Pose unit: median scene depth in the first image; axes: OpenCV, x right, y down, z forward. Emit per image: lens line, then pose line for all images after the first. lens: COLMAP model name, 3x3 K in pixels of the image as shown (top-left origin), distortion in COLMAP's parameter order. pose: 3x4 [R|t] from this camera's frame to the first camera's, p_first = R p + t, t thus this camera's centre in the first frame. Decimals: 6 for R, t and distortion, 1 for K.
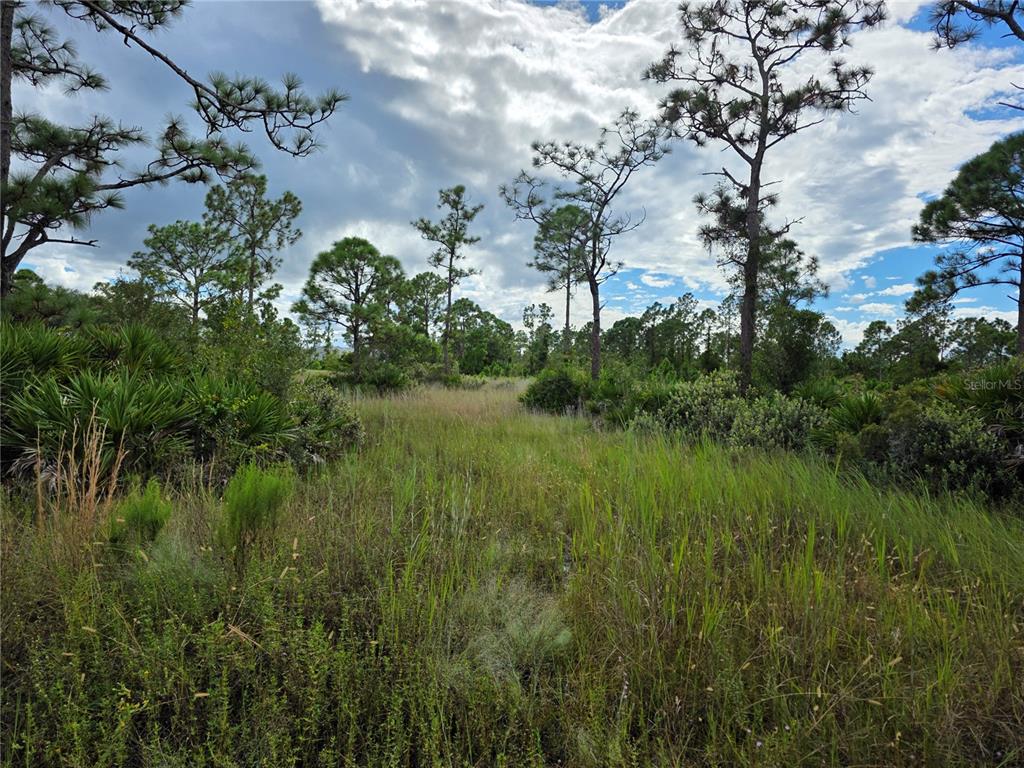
lens RADIAL K [[682.7, 0, 511.1], [0, 682.7, 387.6], [0, 0, 1]] dist [0.080648, -0.083743]
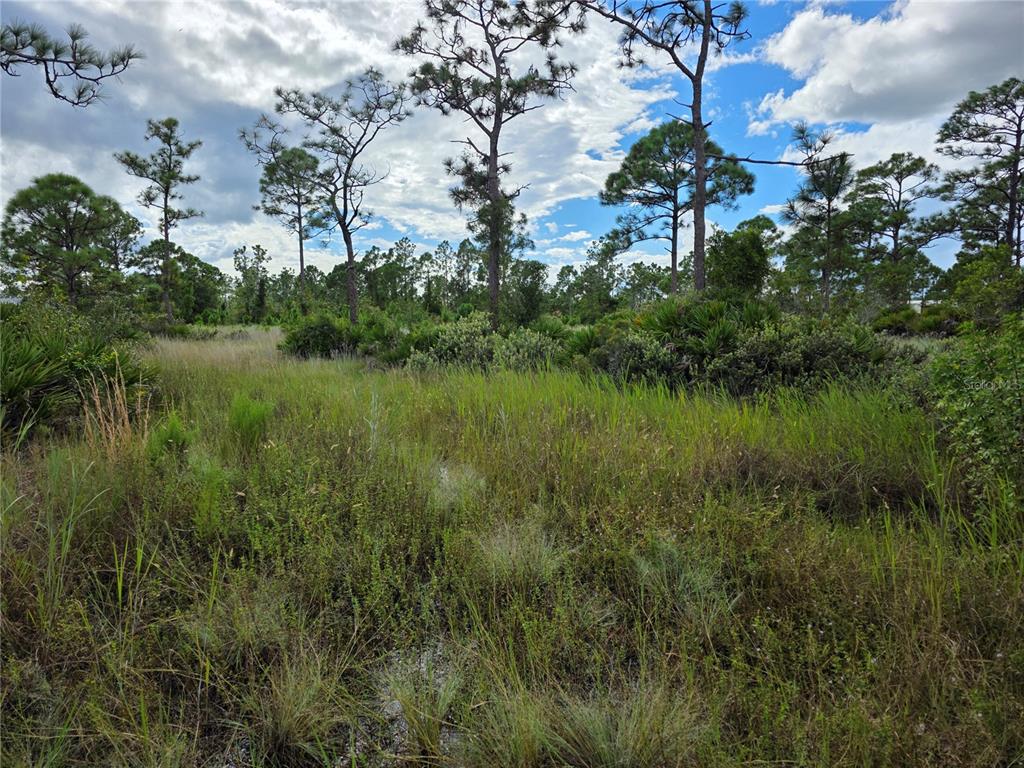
lens RADIAL K [[682.7, 0, 511.1], [0, 682.7, 387.6], [0, 0, 1]] dist [0.080648, -0.083743]
pose [[0.914404, -0.077436, 0.397326, -0.114315], [0.044440, 0.994803, 0.091607, -0.000935], [-0.402355, -0.066109, 0.913094, -0.114215]]
